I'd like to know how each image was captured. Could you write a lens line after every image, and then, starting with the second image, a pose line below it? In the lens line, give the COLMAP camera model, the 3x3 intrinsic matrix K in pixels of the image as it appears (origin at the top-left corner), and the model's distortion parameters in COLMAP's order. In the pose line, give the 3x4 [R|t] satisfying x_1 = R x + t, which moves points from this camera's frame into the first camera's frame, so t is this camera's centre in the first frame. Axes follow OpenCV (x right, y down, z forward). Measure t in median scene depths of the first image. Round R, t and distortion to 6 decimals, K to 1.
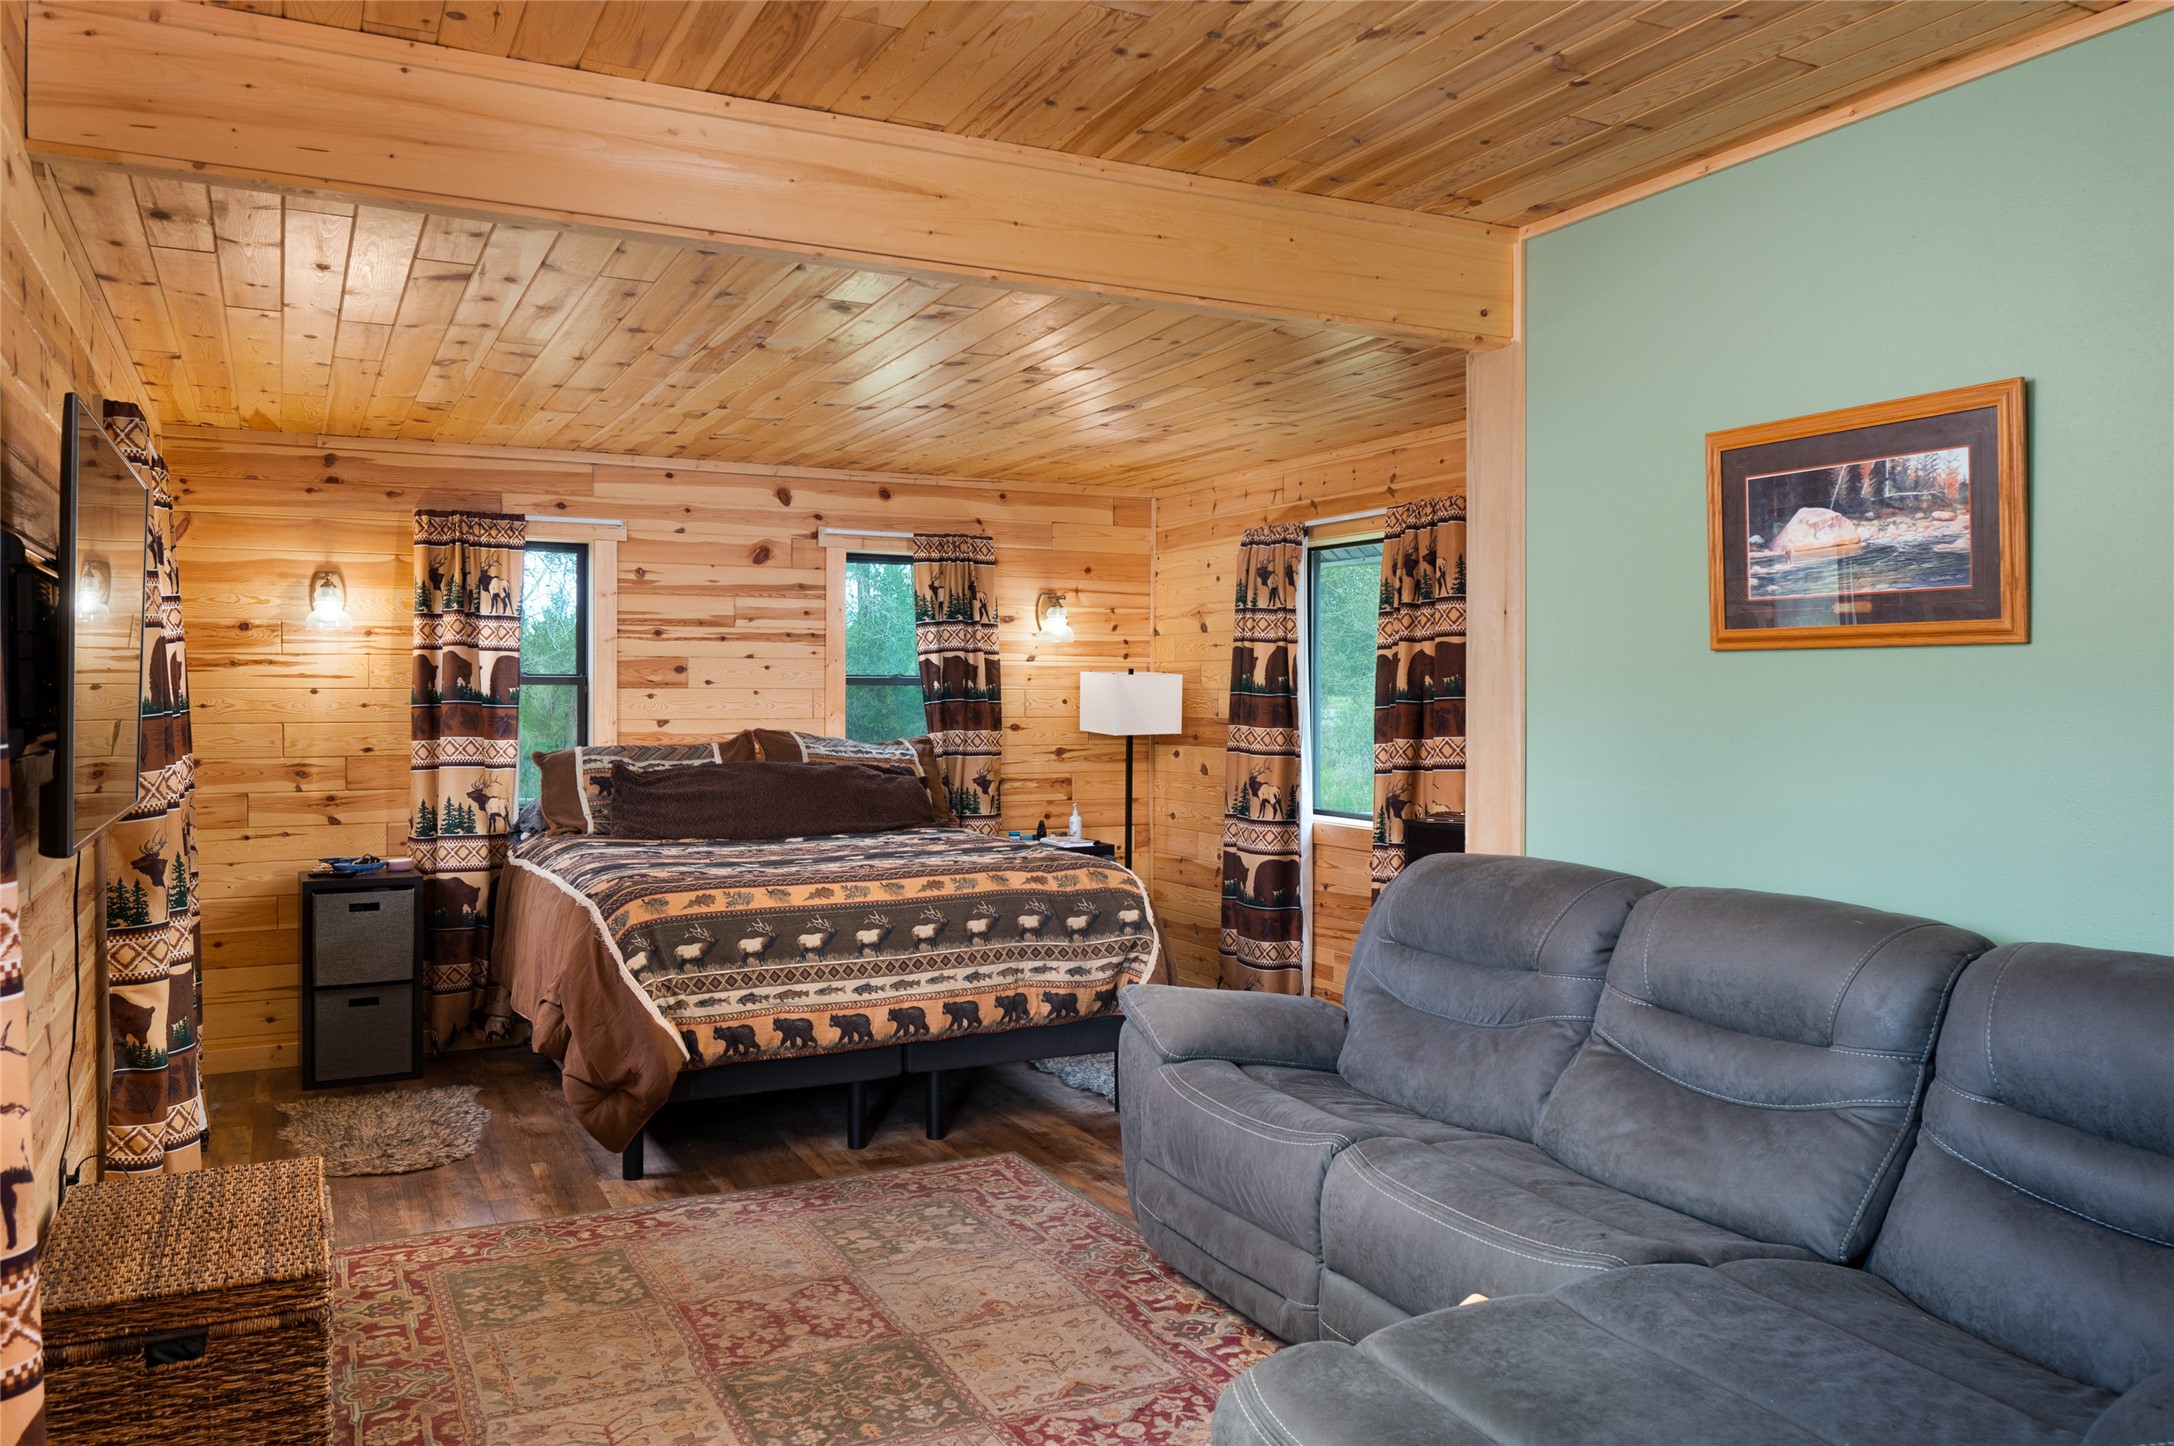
lens RADIAL K [[1446.0, 0, 1092.8], [0, 1446.0, 725.6], [0, 0, 1]] dist [0.003432, -0.002409]
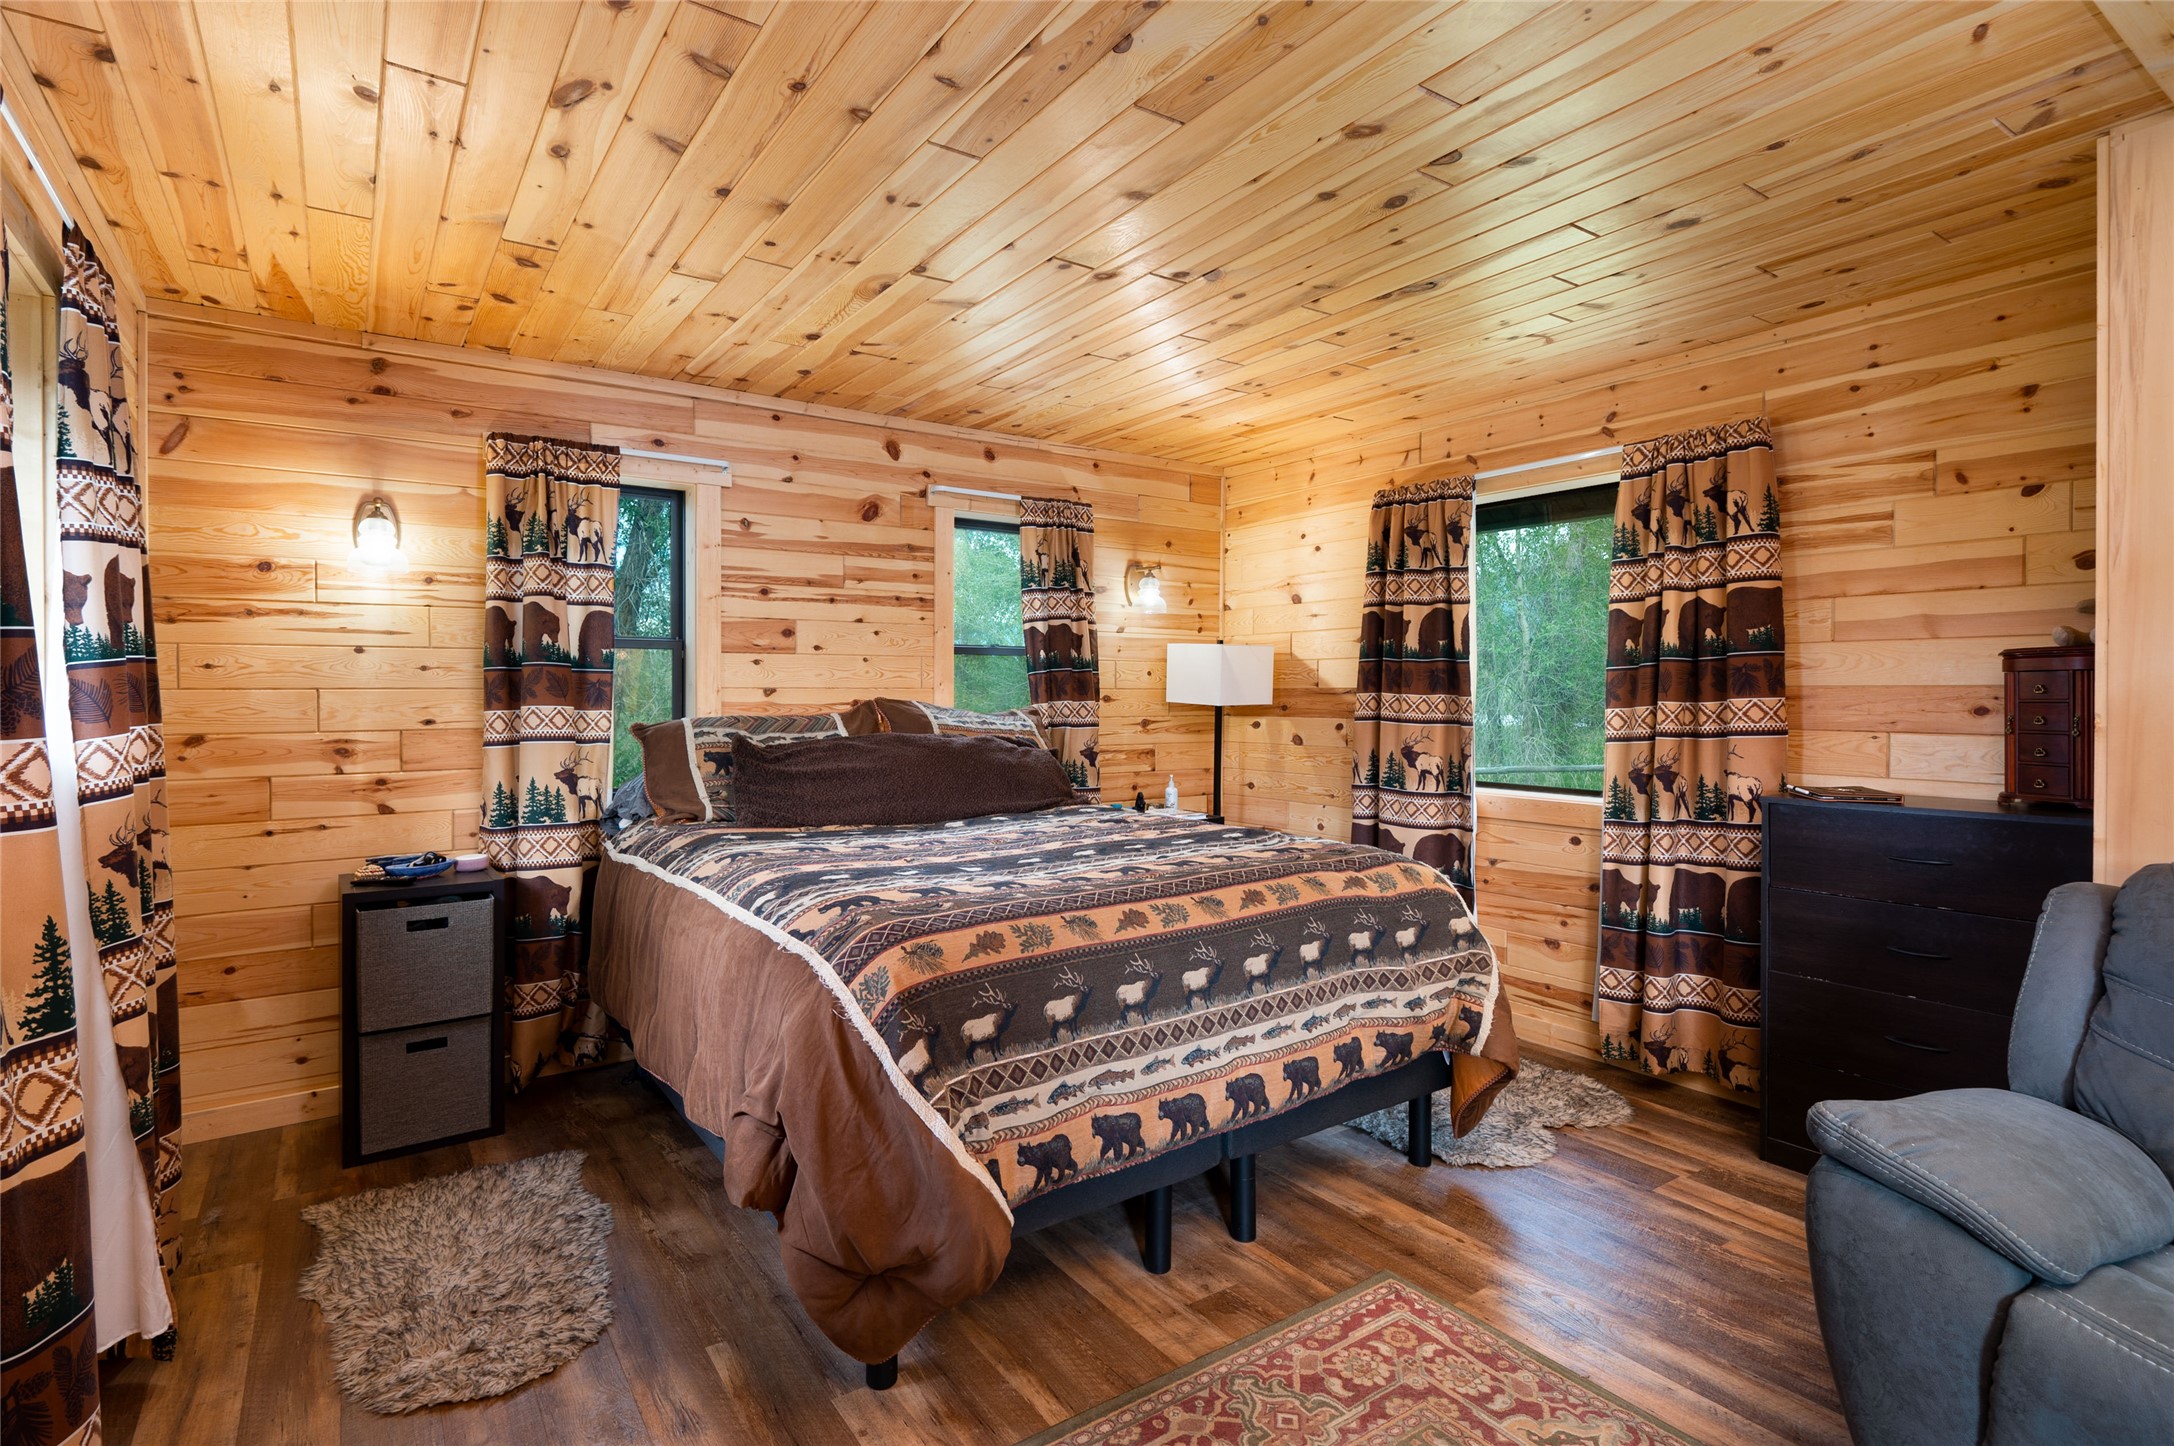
lens RADIAL K [[1070.3, 0, 1076.7], [0, 1070.3, 705.2], [0, 0, 1]] dist [0.002336, 0.001354]
pose [[0.995798, -0.004465, 0.091466, -0.191927], [0.004868, 0.999979, -0.004188, 0.011592], [-0.091446, 0.004616, 0.995799, 0.363854]]
